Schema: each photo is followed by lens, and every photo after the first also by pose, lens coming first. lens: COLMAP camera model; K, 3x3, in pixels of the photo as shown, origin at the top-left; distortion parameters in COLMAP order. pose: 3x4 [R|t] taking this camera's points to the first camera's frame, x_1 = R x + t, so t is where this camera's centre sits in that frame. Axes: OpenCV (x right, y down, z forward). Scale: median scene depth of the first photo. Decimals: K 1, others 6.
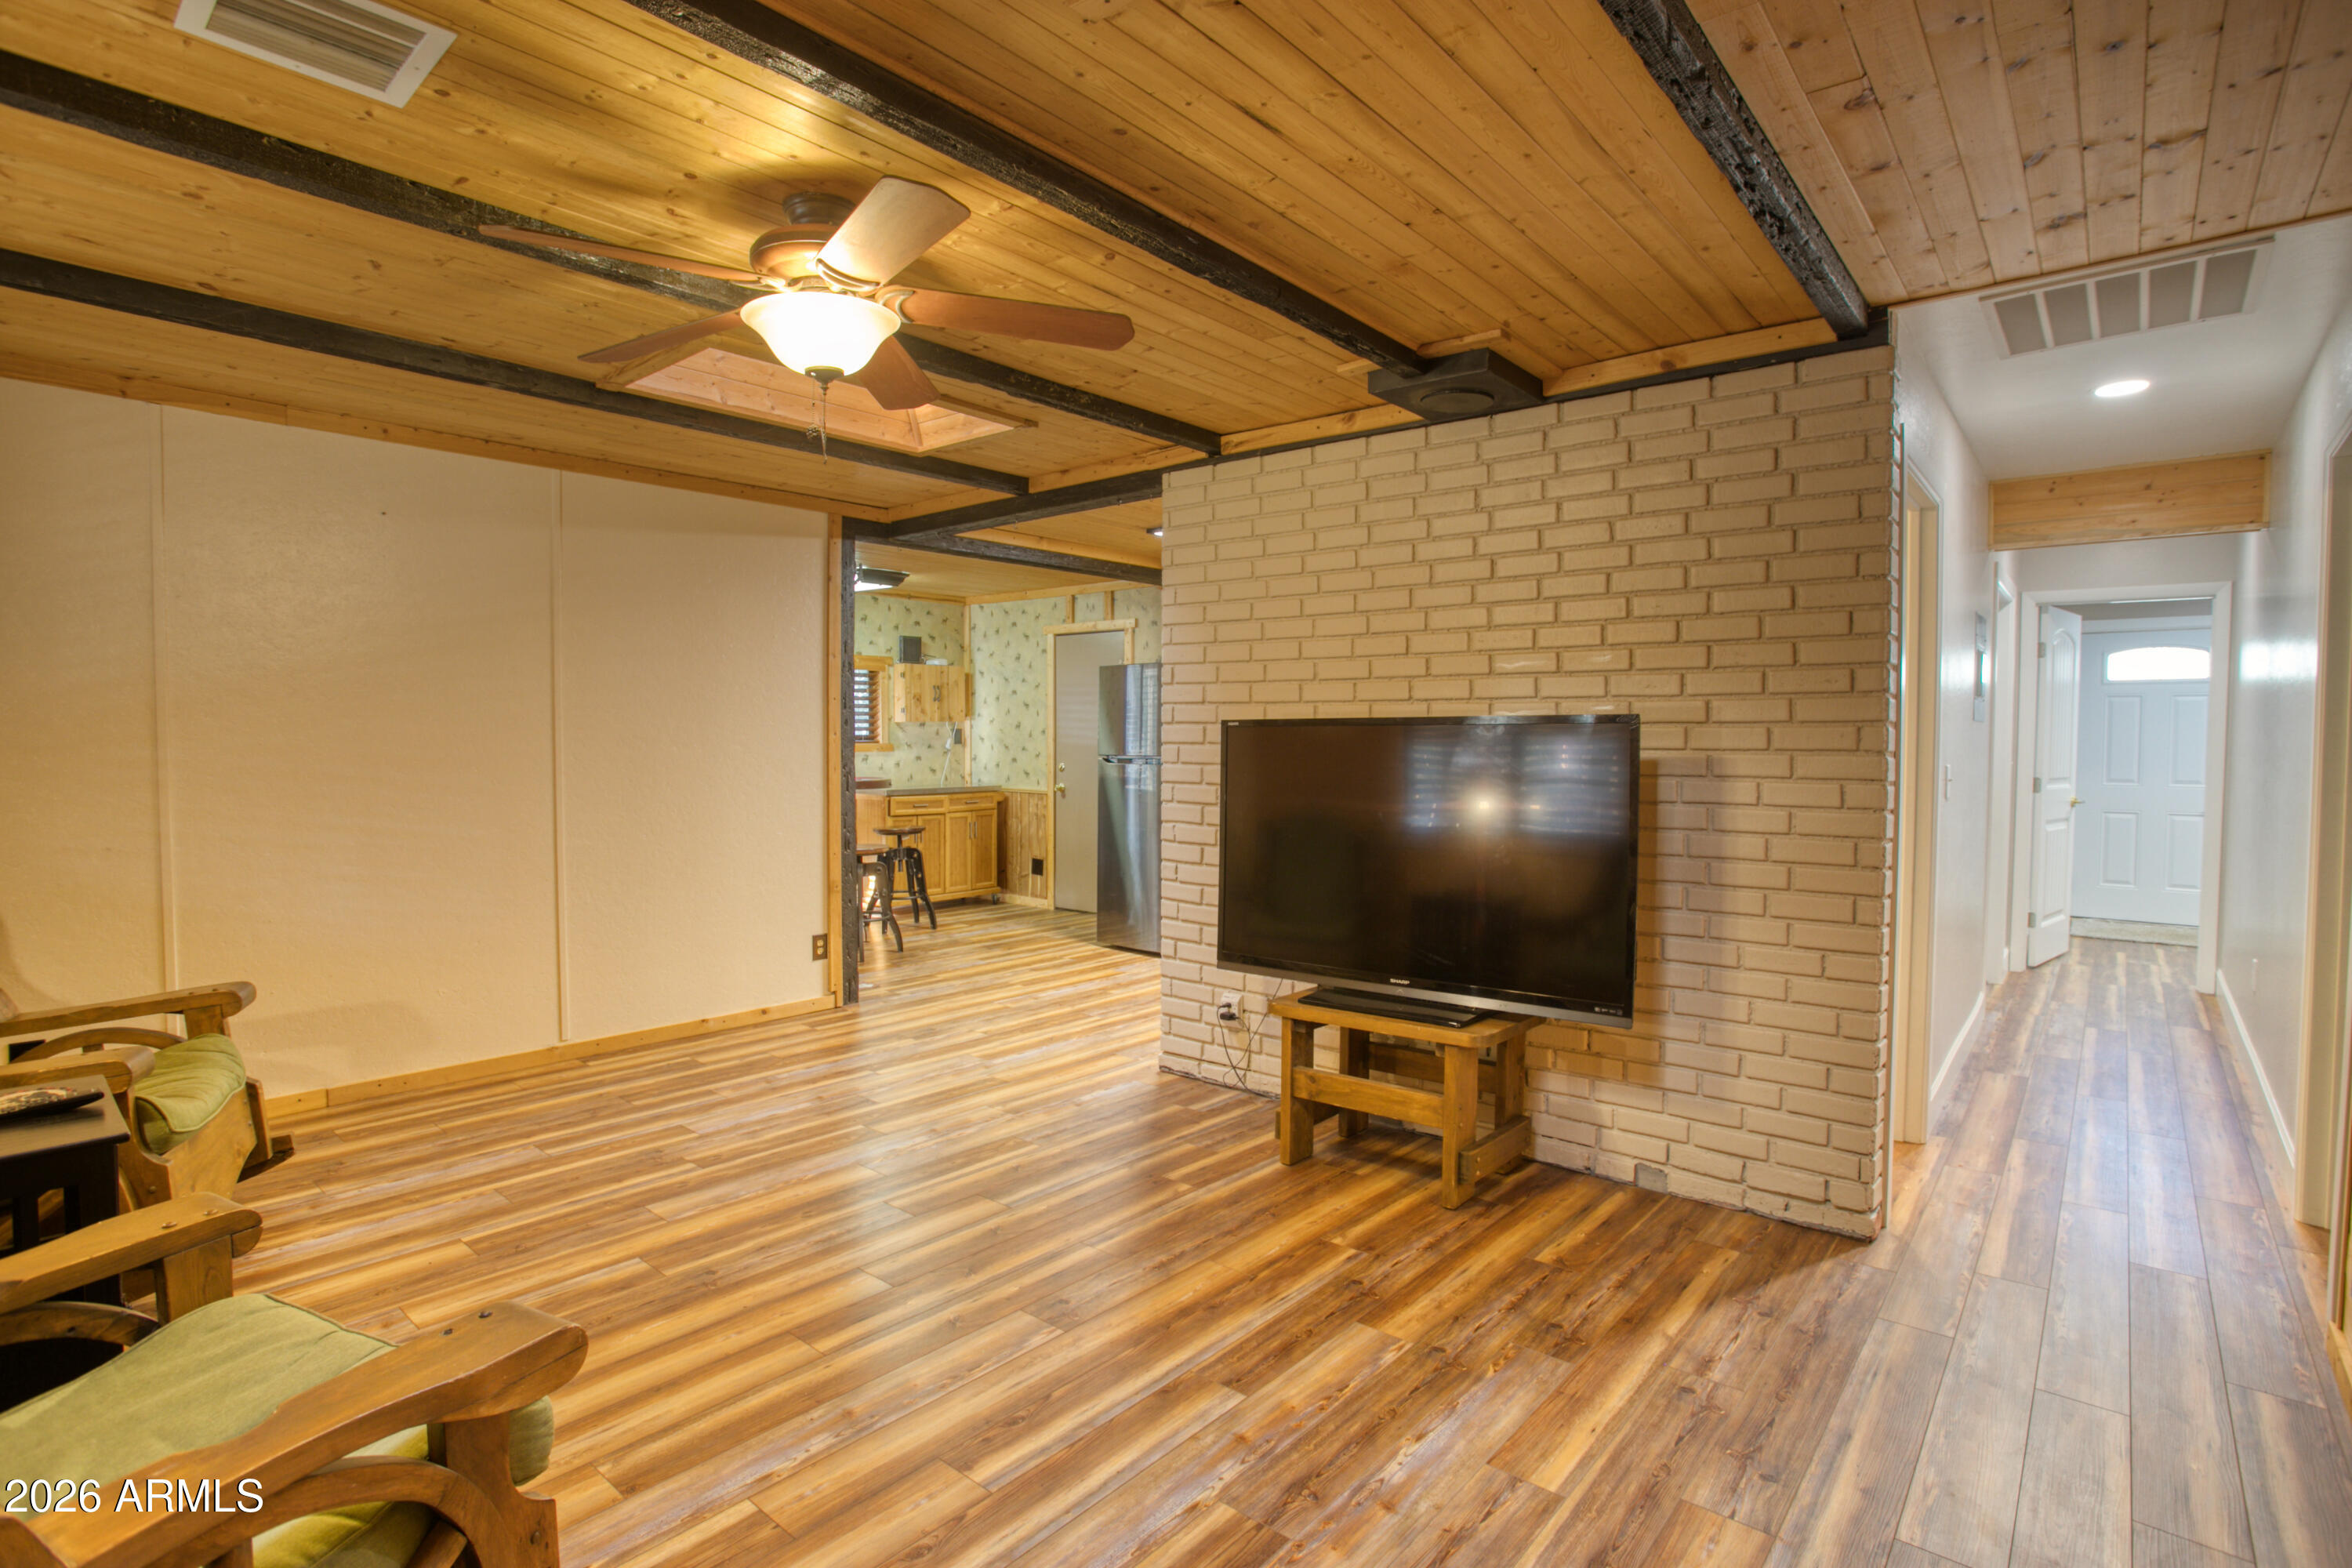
lens RADIAL K [[1147.3, 0, 1184.8], [0, 1147.3, 775.7], [0, 0, 1]] dist [-0.069589, 0.028718]
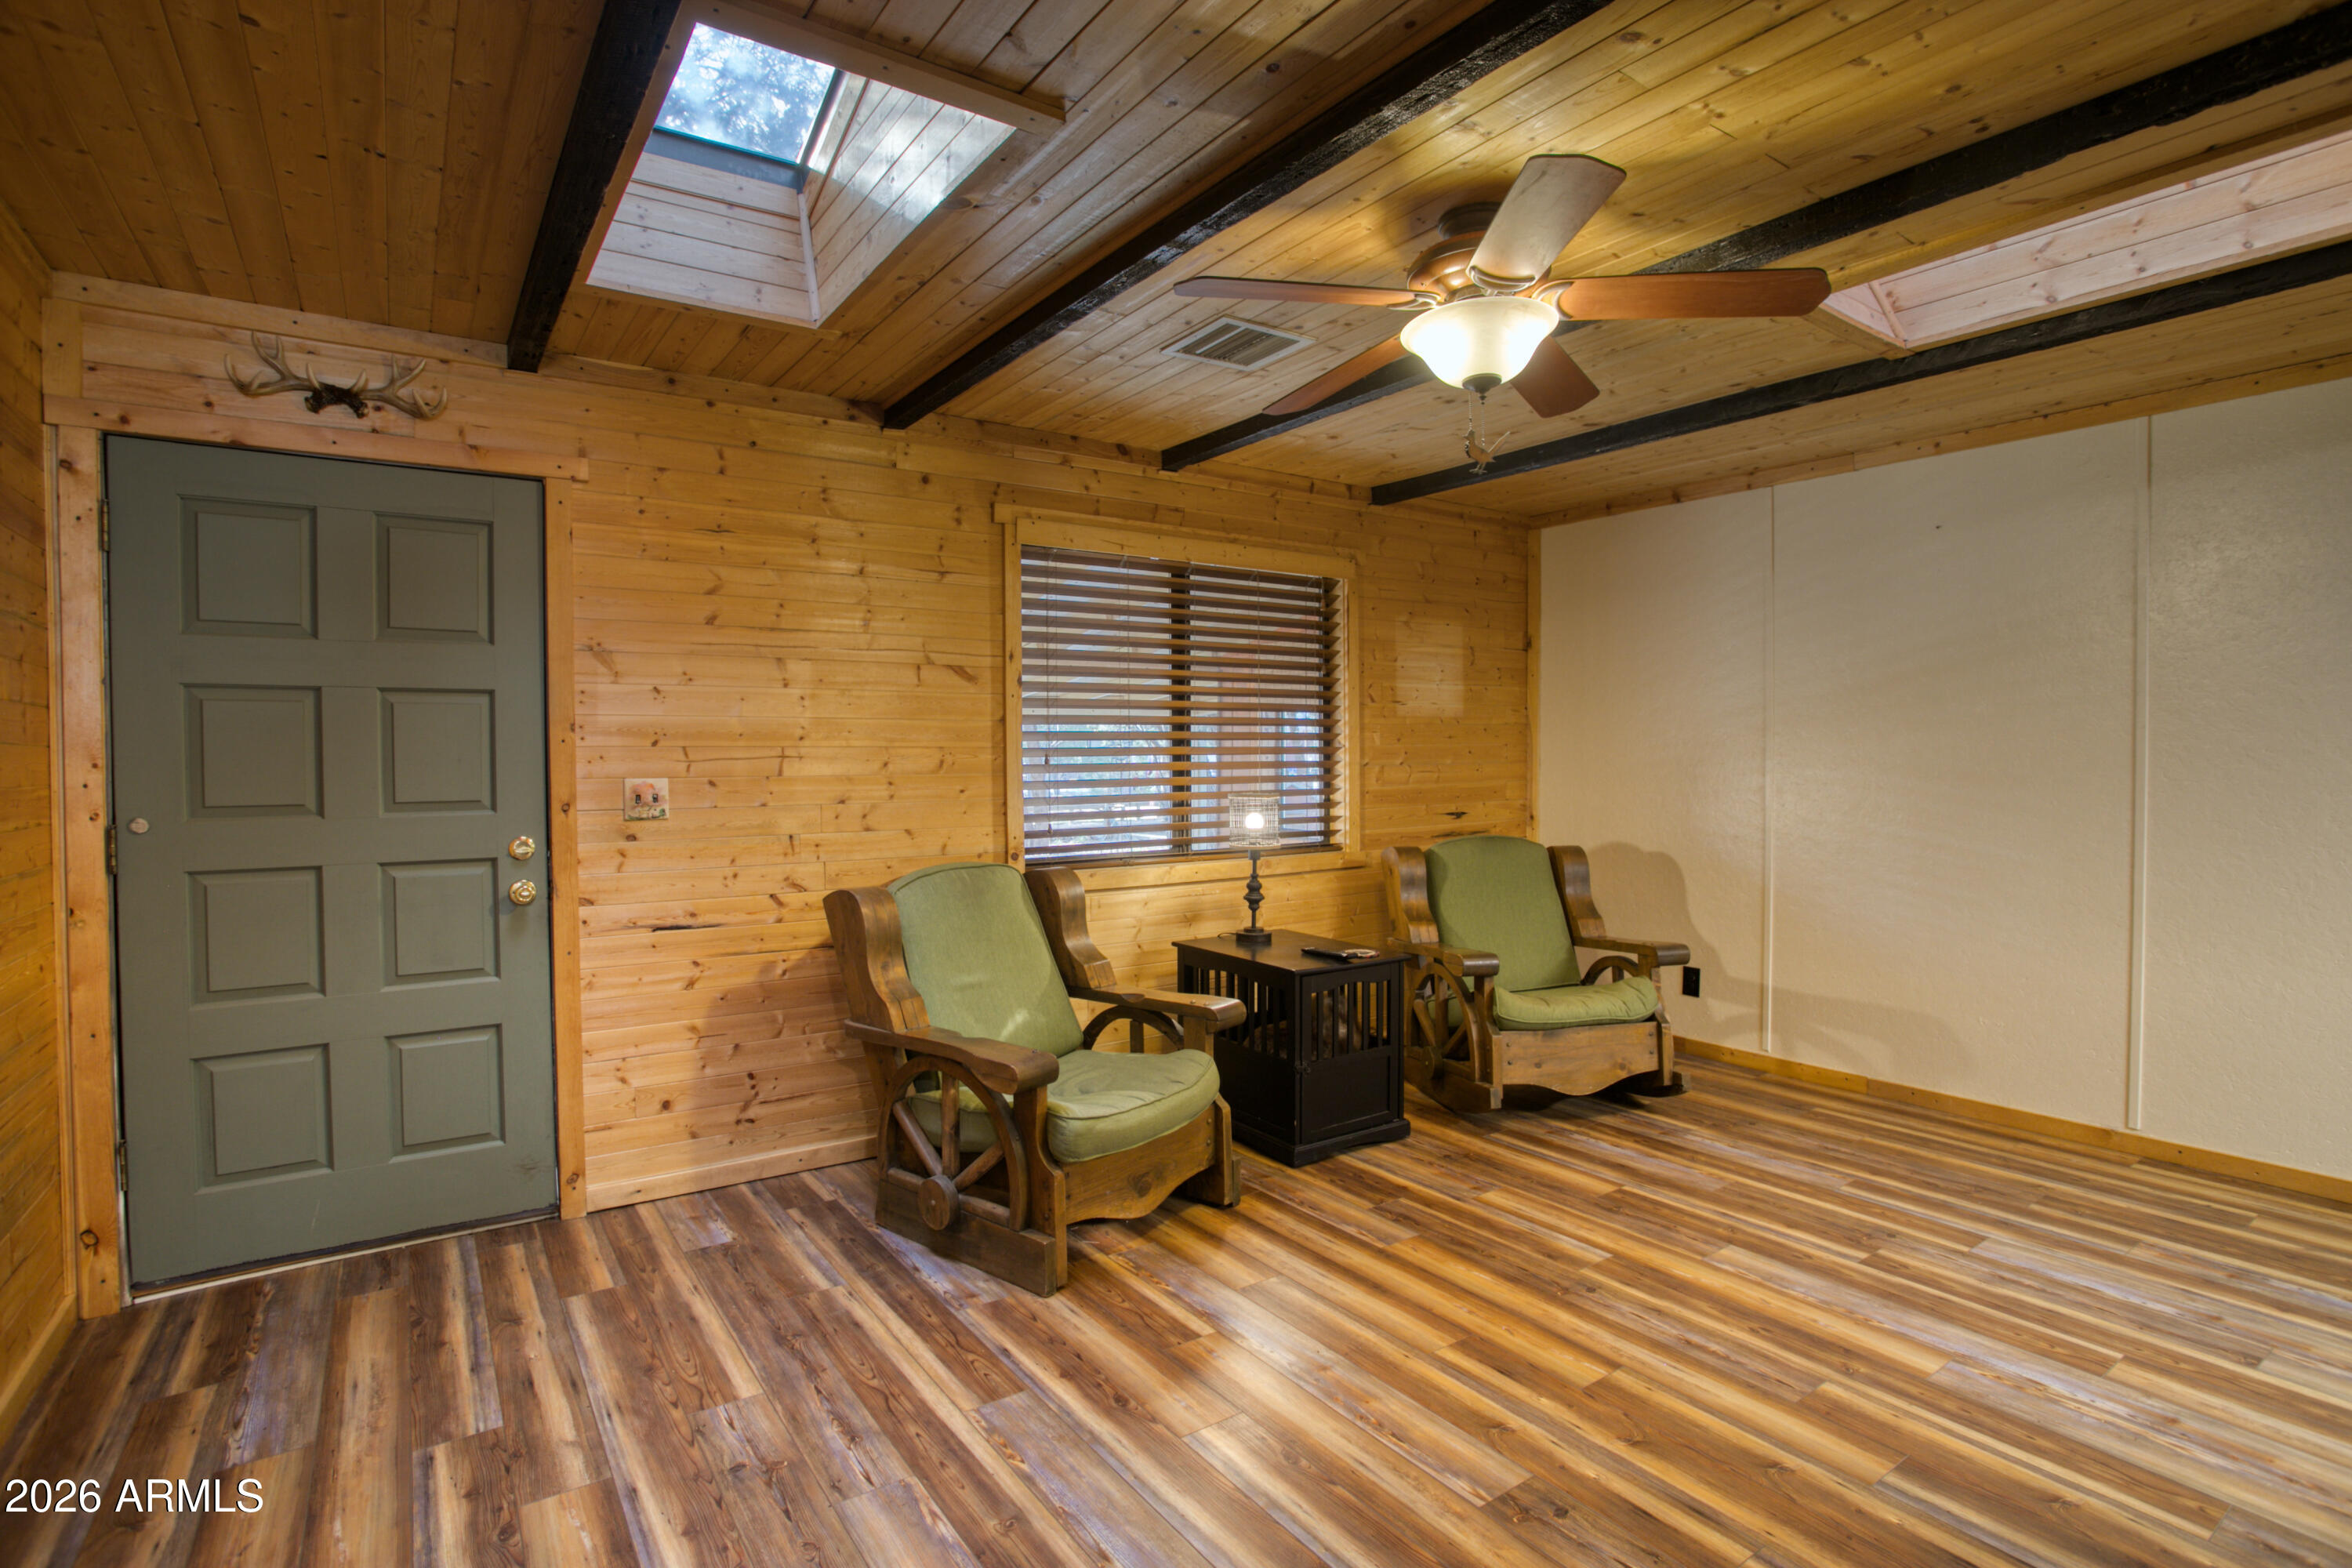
lens RADIAL K [[1147.3, 0, 1184.8], [0, 1147.3, 775.7], [0, 0, 1]] dist [-0.069589, 0.028718]
pose [[-0.255040, 0.017746, -0.966768, 0.441995], [-0.028784, 0.999249, 0.025936, -0.019688], [0.966502, 0.034442, -0.254338, 0.631068]]
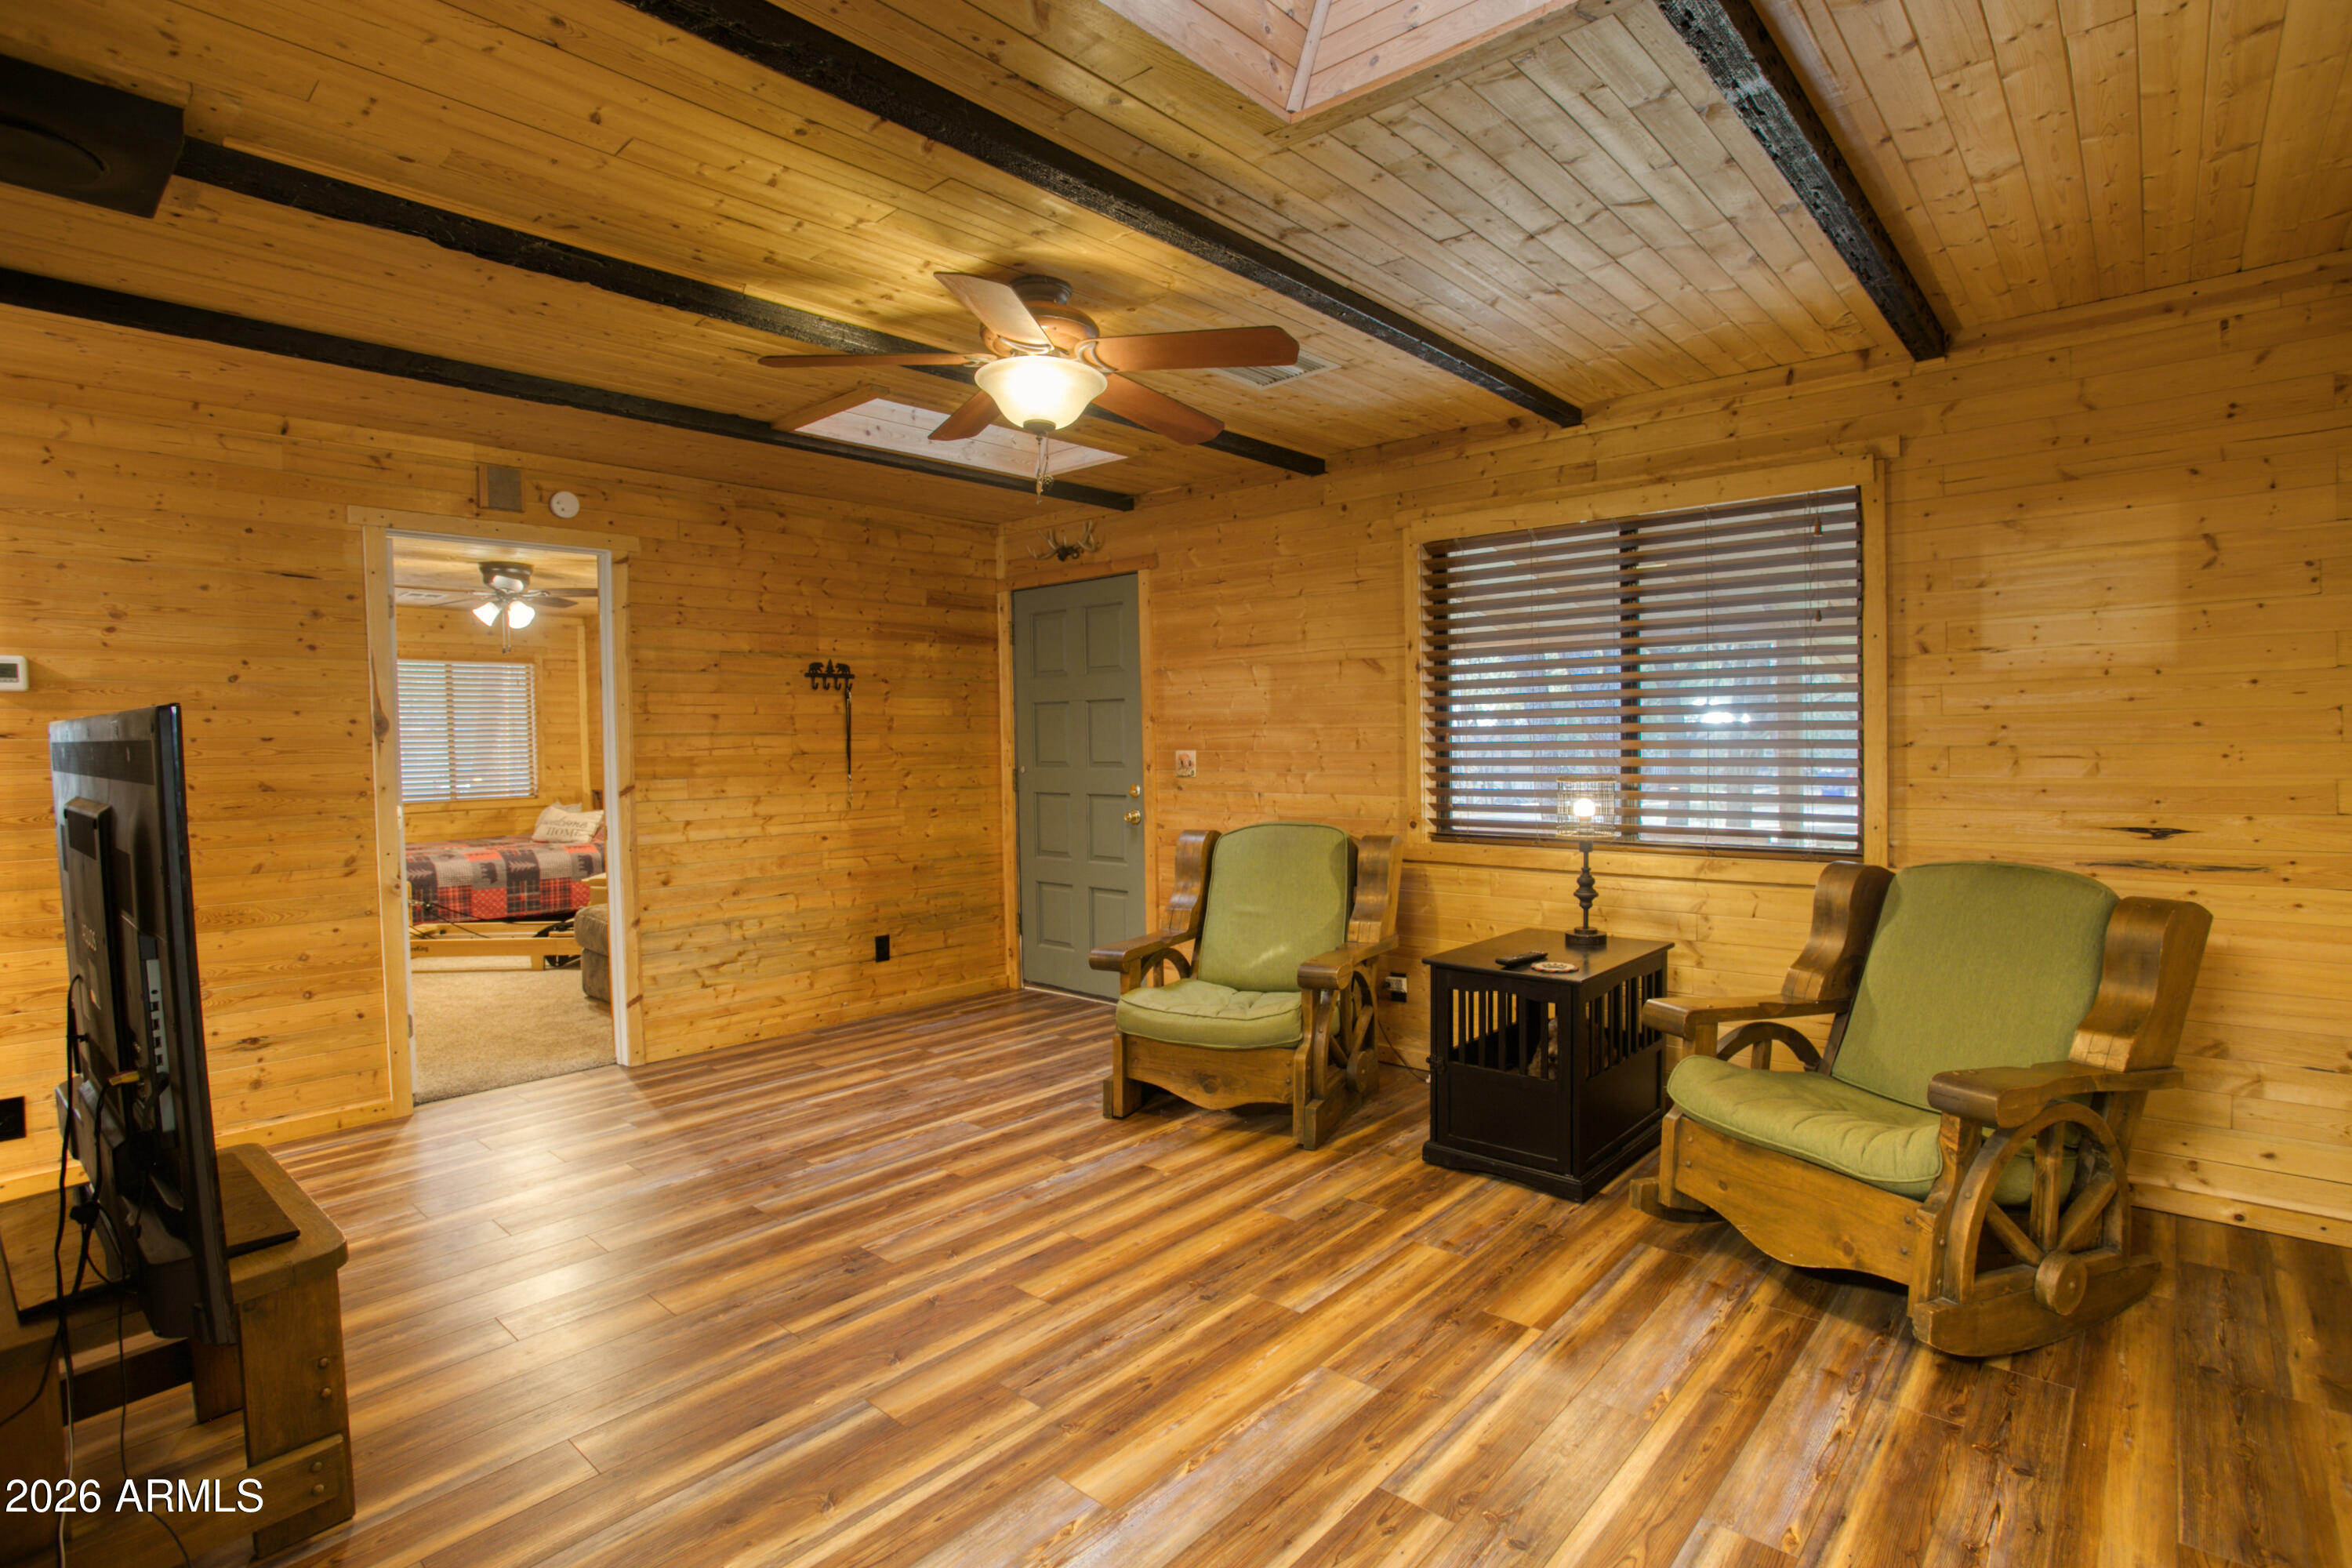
lens RADIAL K [[1147.3, 0, 1184.8], [0, 1147.3, 775.7], [0, 0, 1]] dist [-0.069589, 0.028718]
pose [[-0.999685, 0.010215, 0.022931, -0.305629], [0.011744, 0.997646, 0.067560, -0.045784], [-0.022187, 0.067808, -0.997452, 1.367919]]
